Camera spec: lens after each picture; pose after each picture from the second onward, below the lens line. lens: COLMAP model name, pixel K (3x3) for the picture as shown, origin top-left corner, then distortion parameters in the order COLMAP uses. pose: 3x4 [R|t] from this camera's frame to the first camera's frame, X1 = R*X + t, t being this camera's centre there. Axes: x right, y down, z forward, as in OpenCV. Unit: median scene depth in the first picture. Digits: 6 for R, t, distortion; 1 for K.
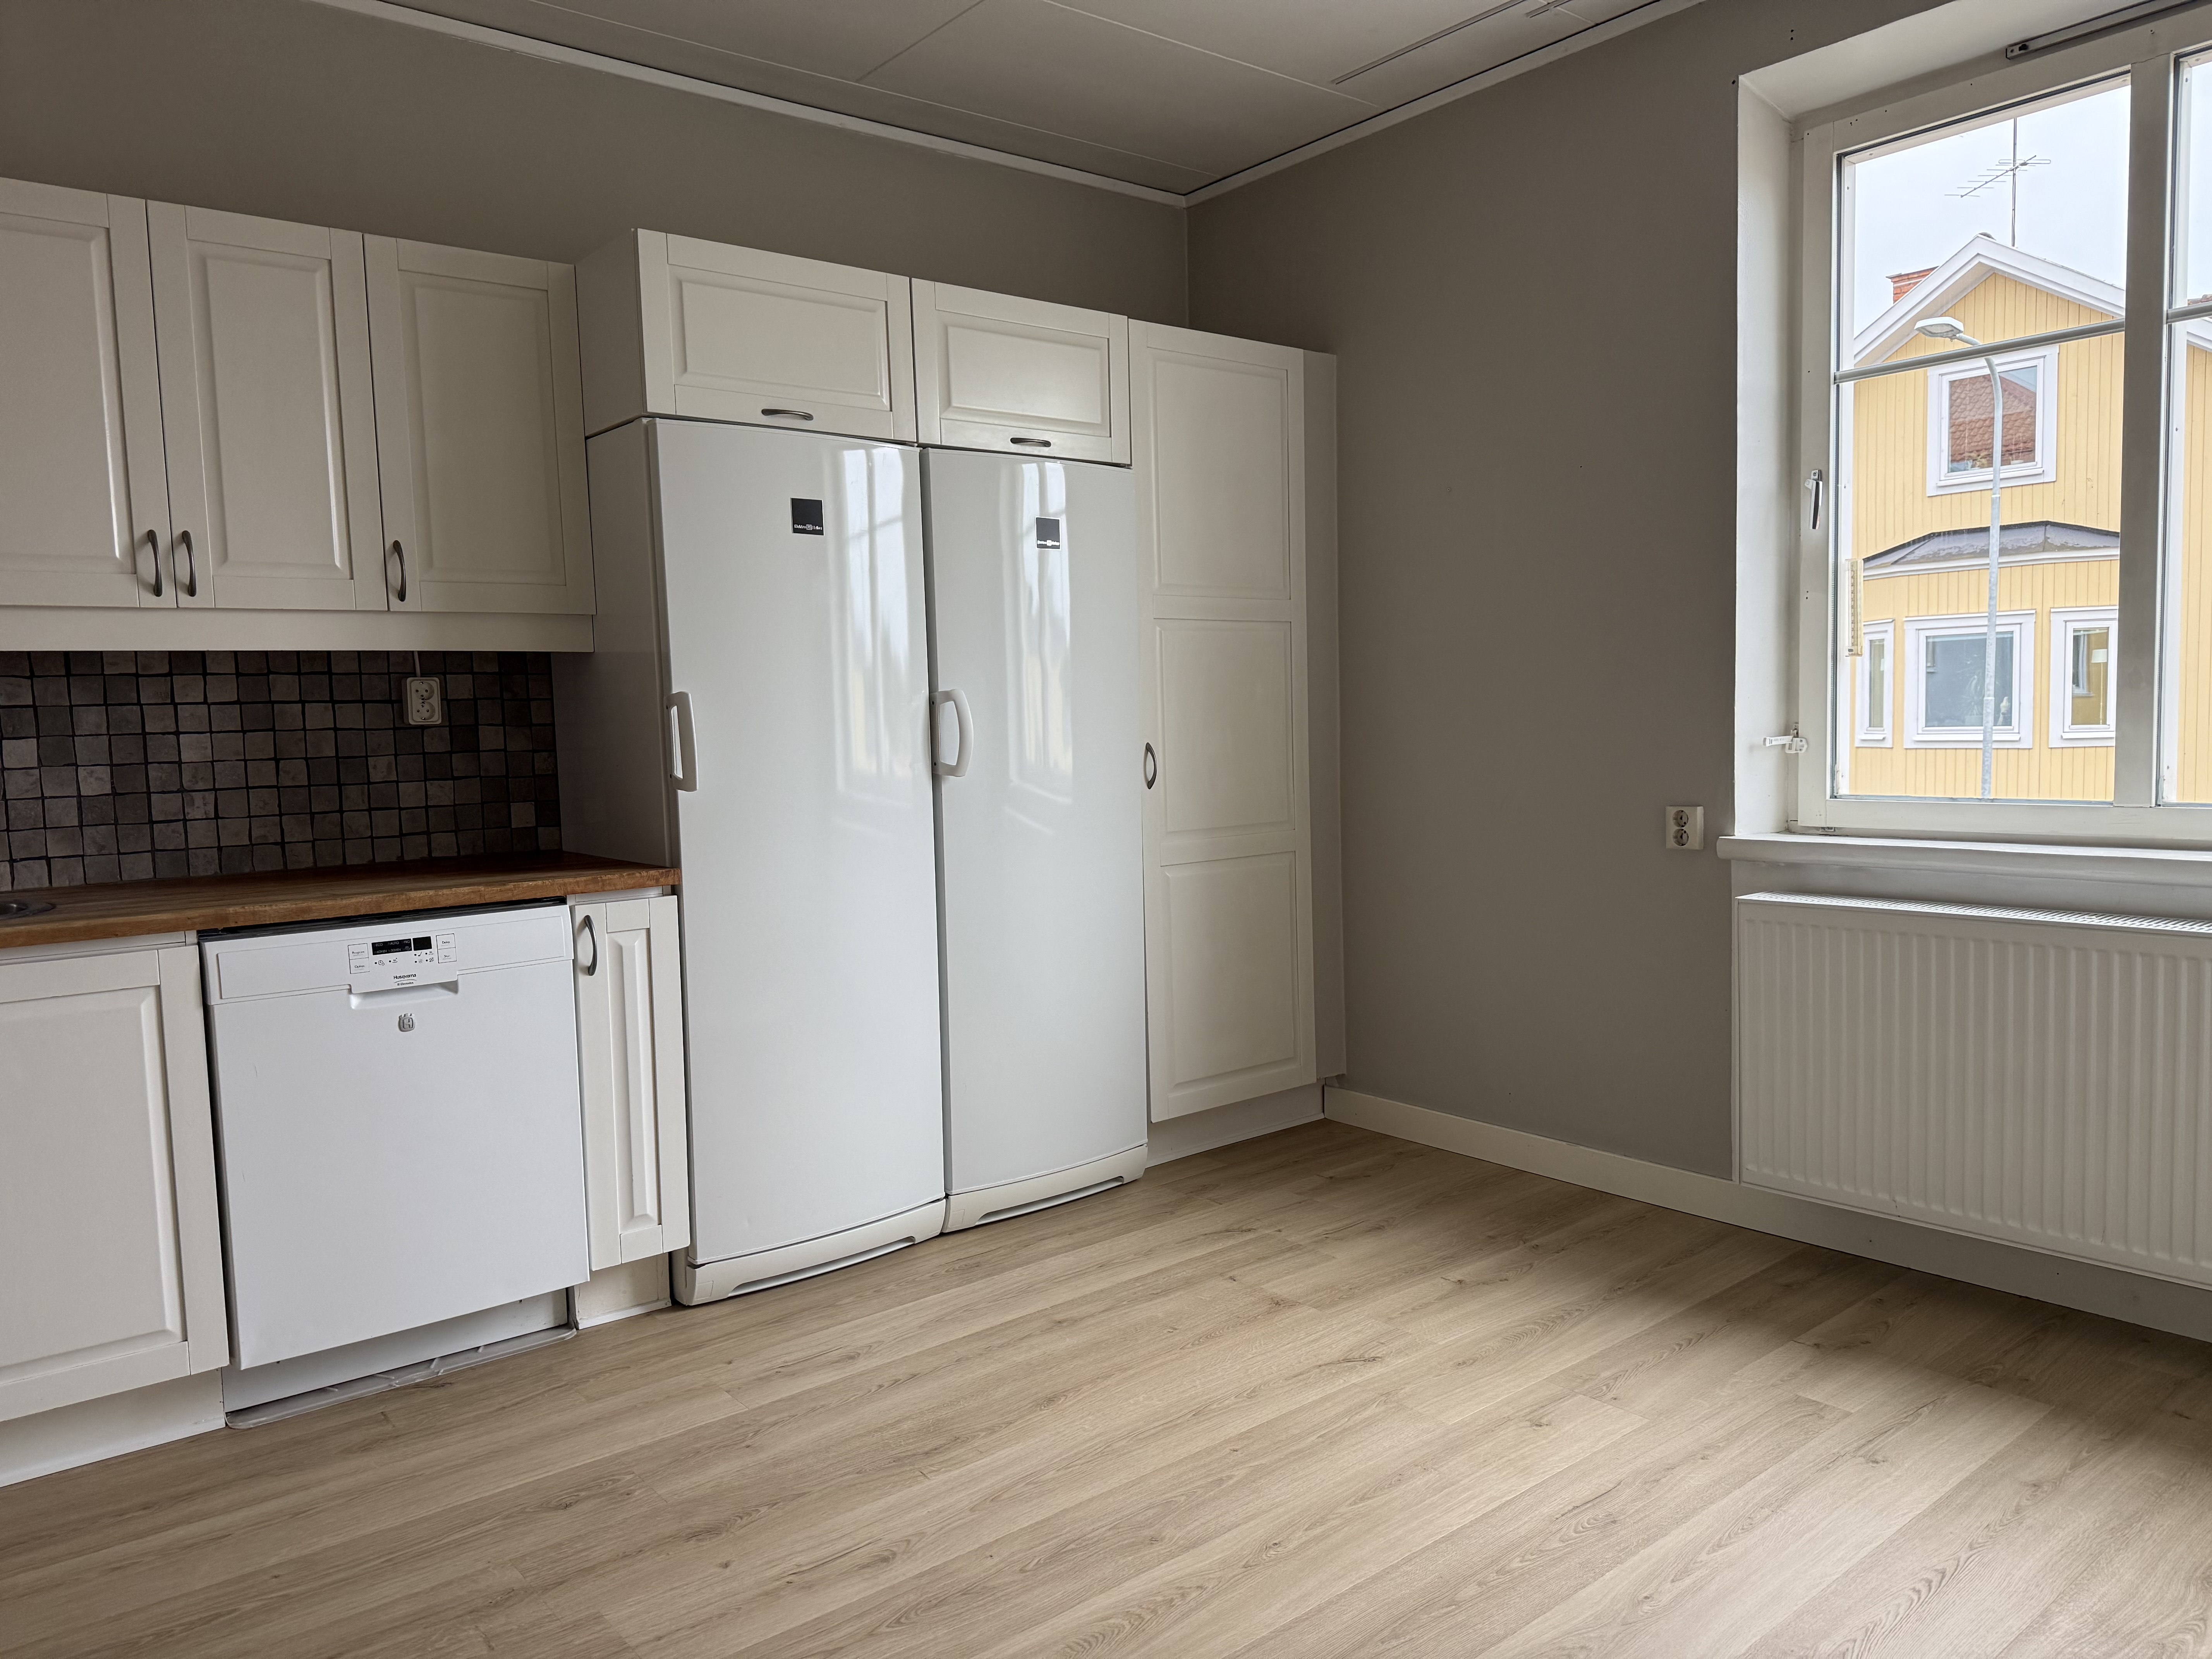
lens RADIAL K [[1569.8, 0, 1091.9], [0, 1569.8, 841.1], [0, 0, 1]] dist [0.049559, -0.038036]
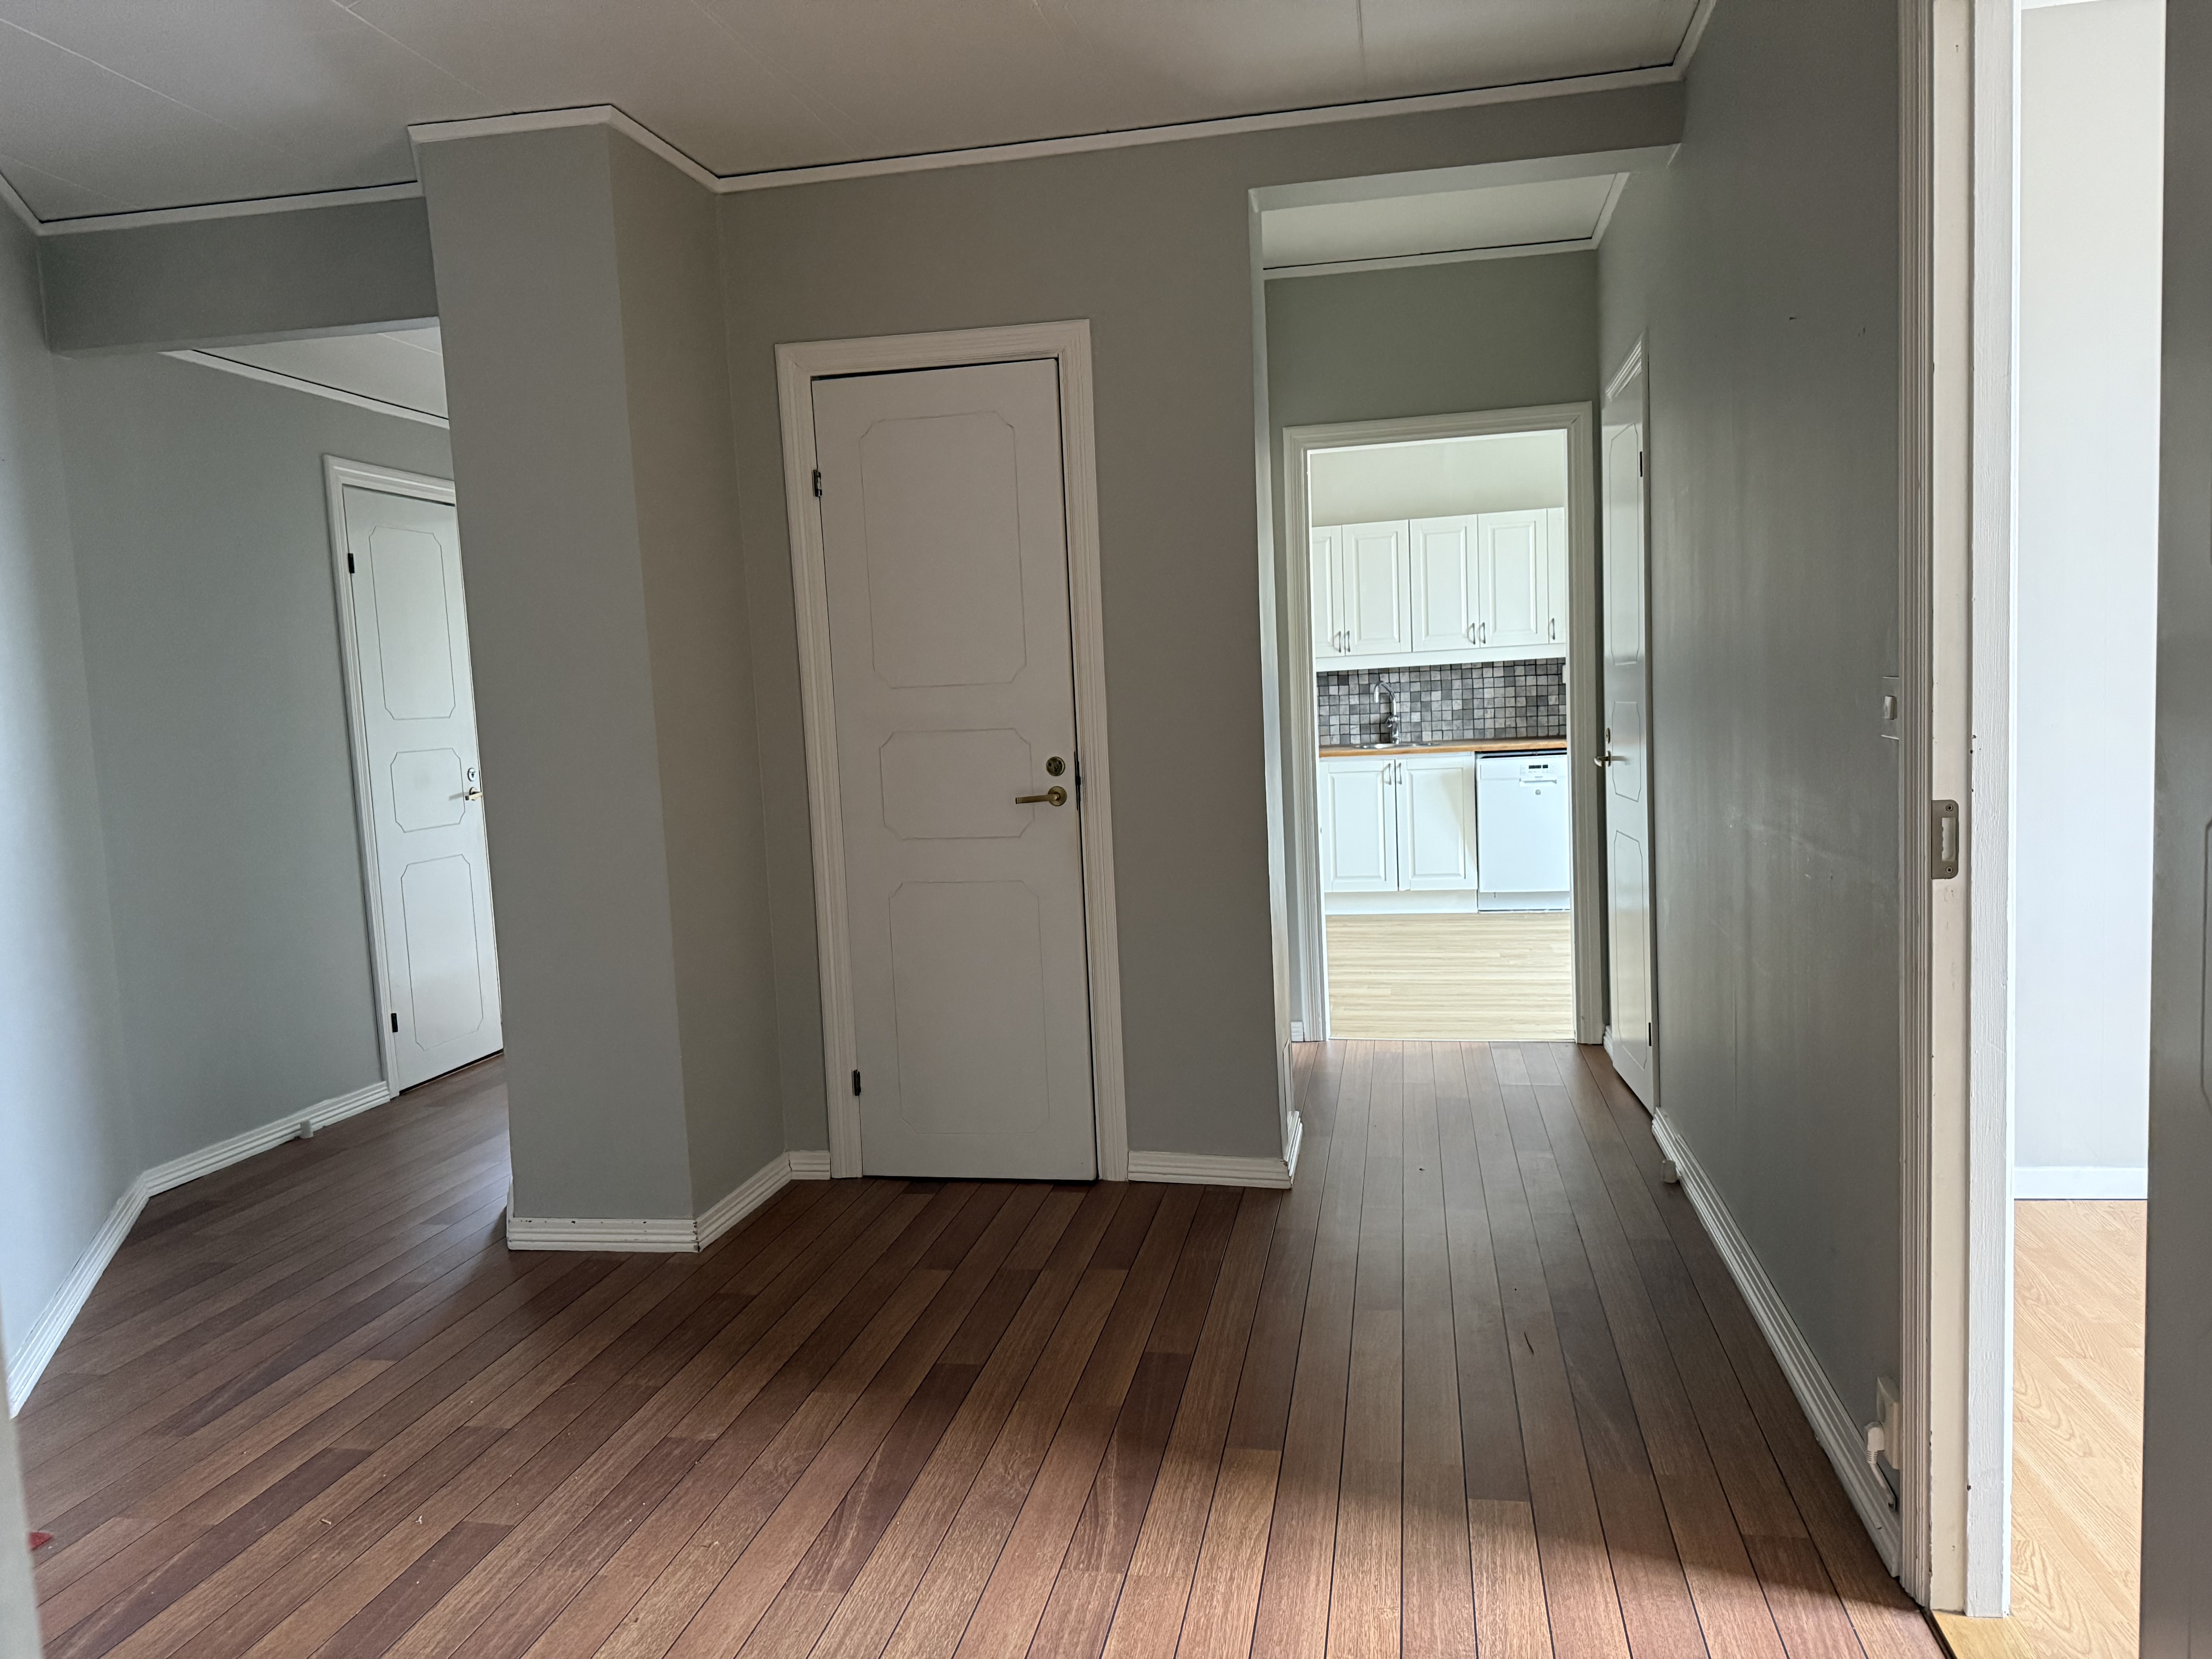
lens RADIAL K [[1569.8, 0, 1088.4], [0, 1569.8, 830.6], [0, 0, 1]] dist [0.049559, -0.038036]
pose [[0.633609, 0.071779, -0.770316, 1.204066], [-0.030121, 0.997220, 0.068147, 0.016869], [0.773067, -0.019976, 0.634010, -1.388241]]
